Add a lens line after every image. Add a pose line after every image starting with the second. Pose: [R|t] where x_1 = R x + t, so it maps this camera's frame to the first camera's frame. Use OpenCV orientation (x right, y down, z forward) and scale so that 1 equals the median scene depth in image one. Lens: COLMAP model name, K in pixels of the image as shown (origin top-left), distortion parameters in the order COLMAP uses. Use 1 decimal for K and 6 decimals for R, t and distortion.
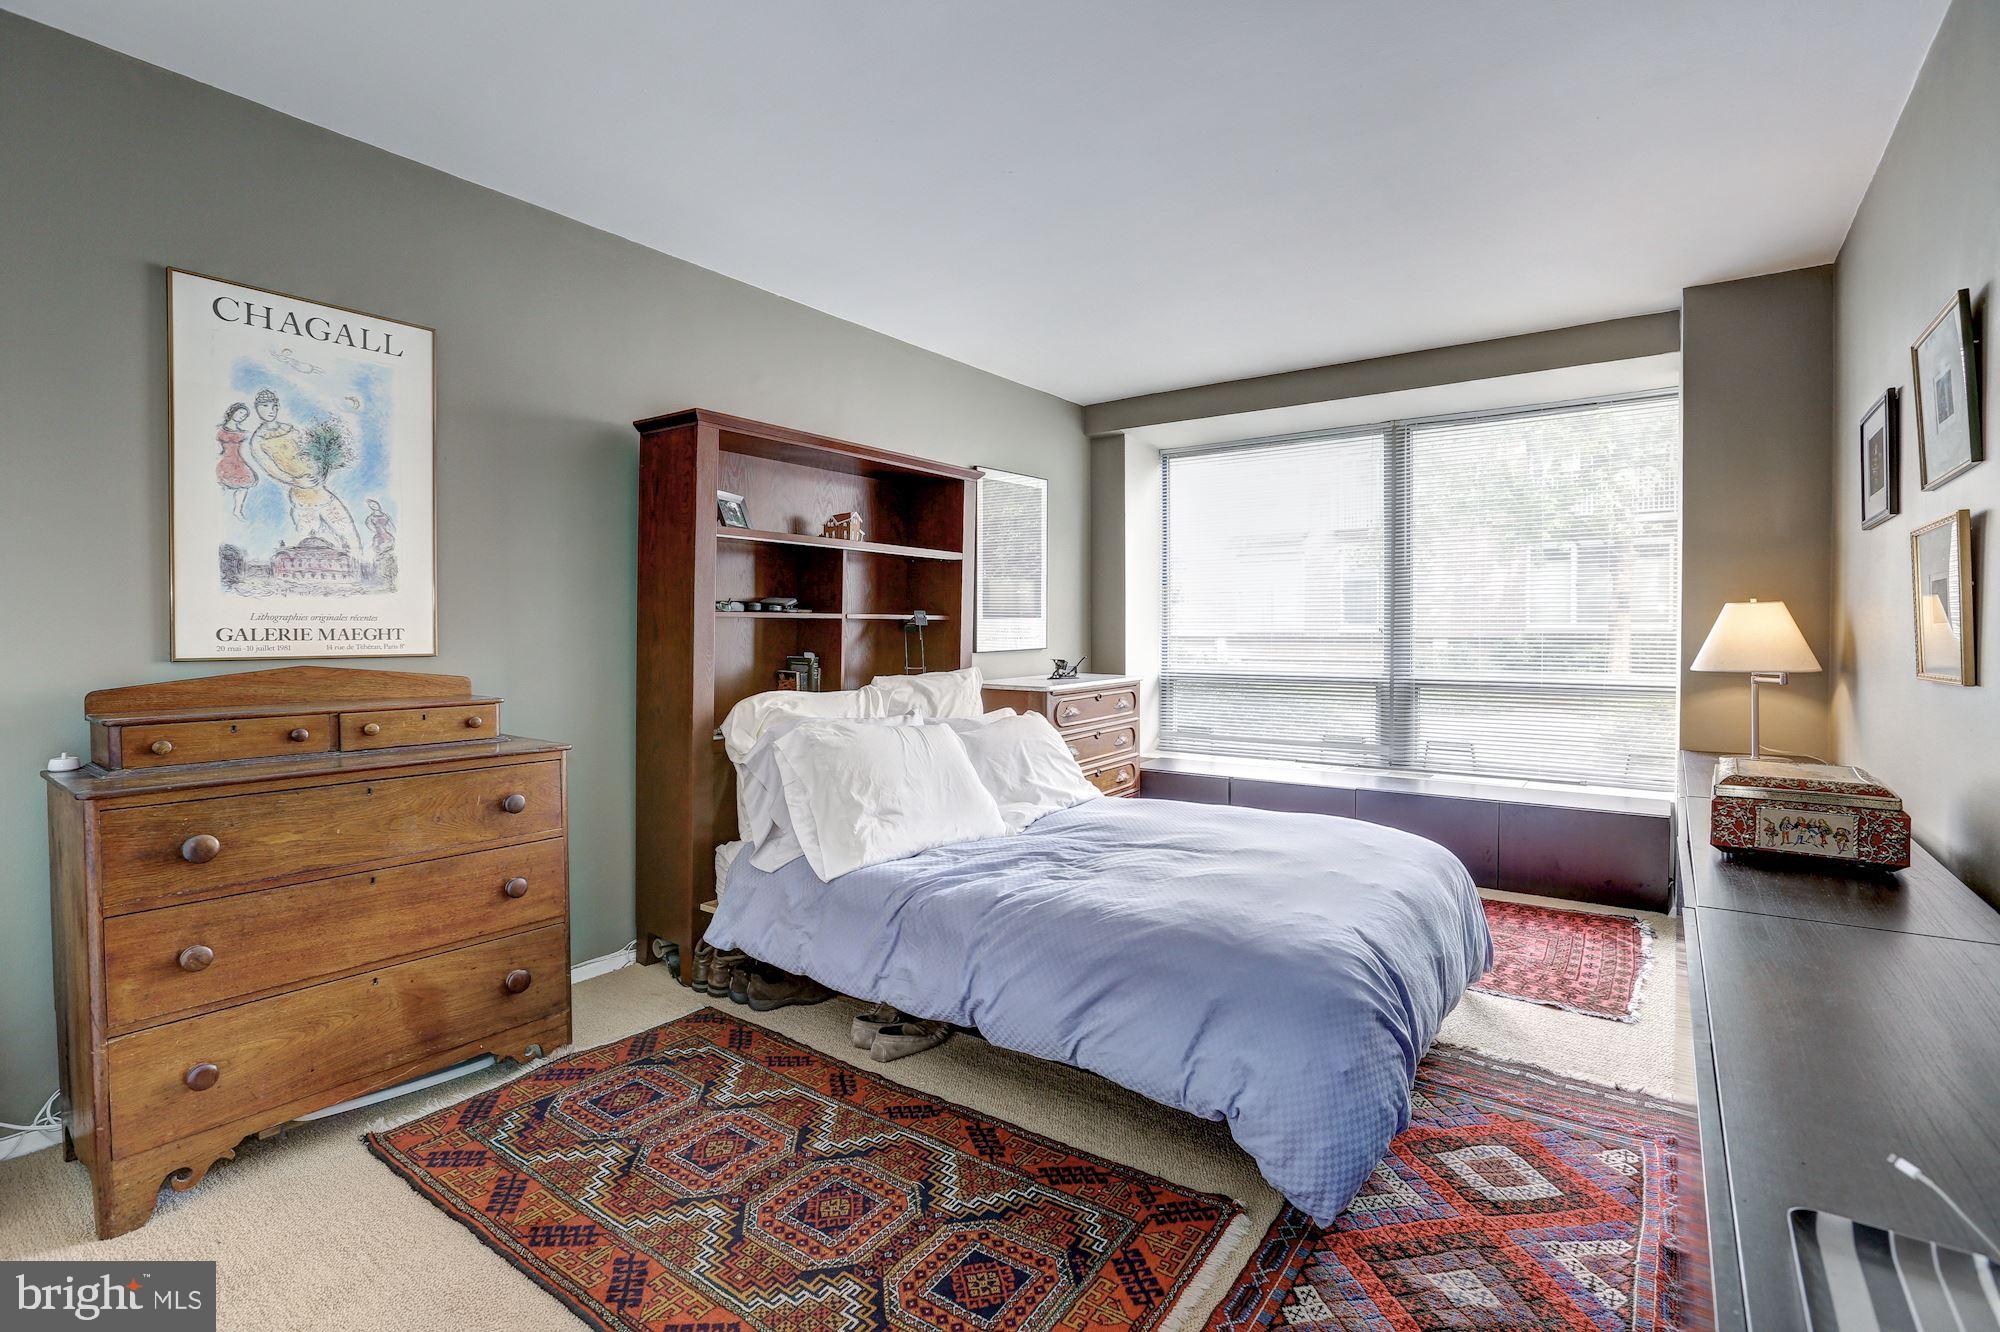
lens RADIAL K [[919.5, 0, 955.1], [0, 919.5, 632.0], [0, 0, 1]] dist [-0.040929, -0.000166]
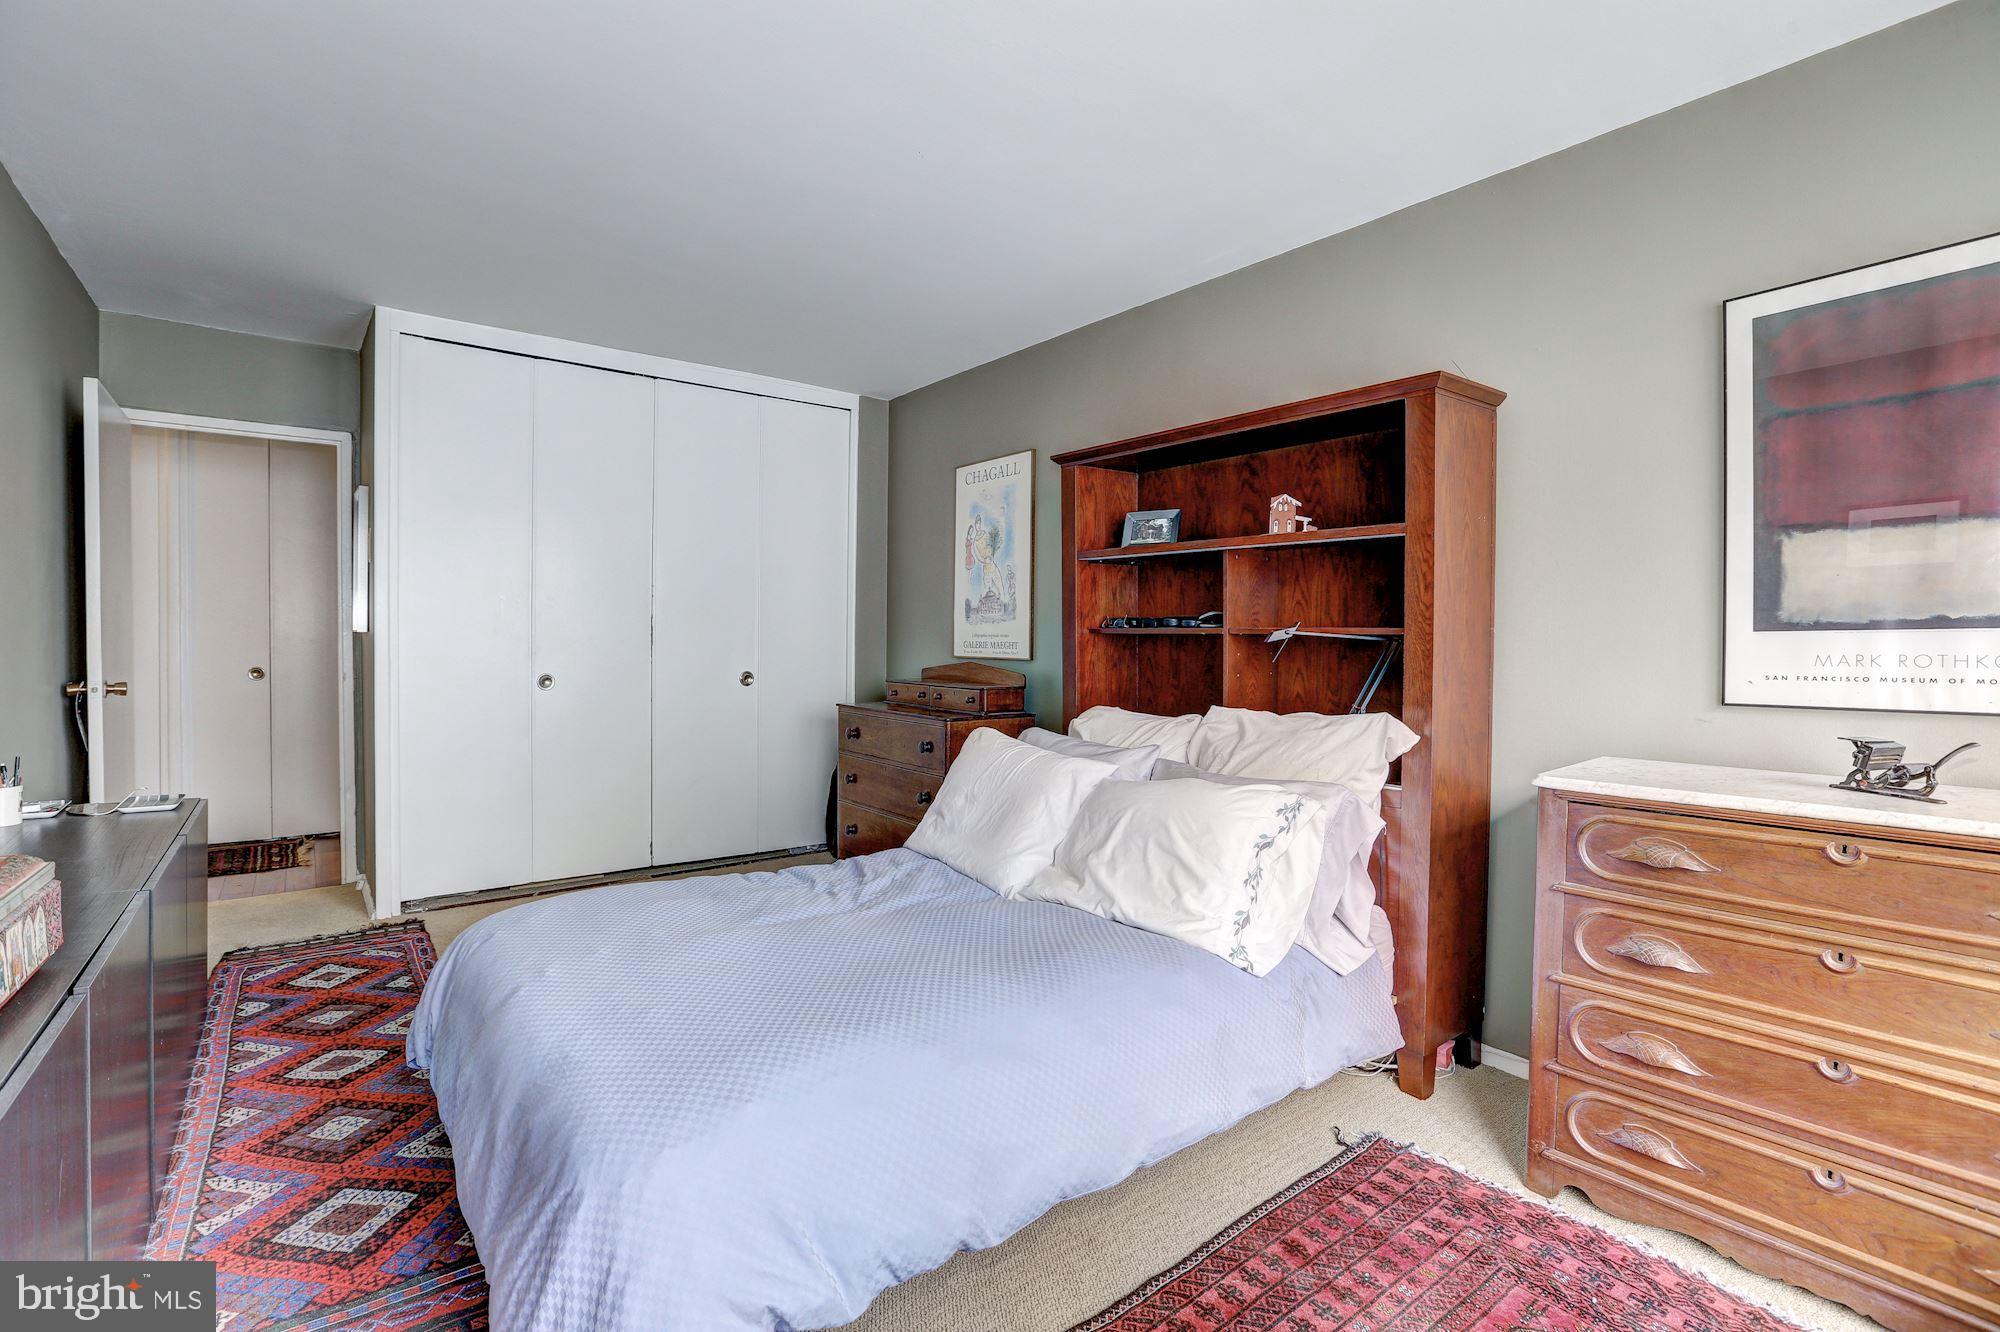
lens RADIAL K [[939.7, 0, 998.3], [0, 939.7, 639.5], [0, 0, 1]] dist [0.000144, -0.000093]
pose [[-0.268264, 0.008342, -0.963309, 1.043737], [-0.005411, 0.999934, 0.010166, -0.026203], [0.963330, 0.007940, -0.268201, 1.457232]]
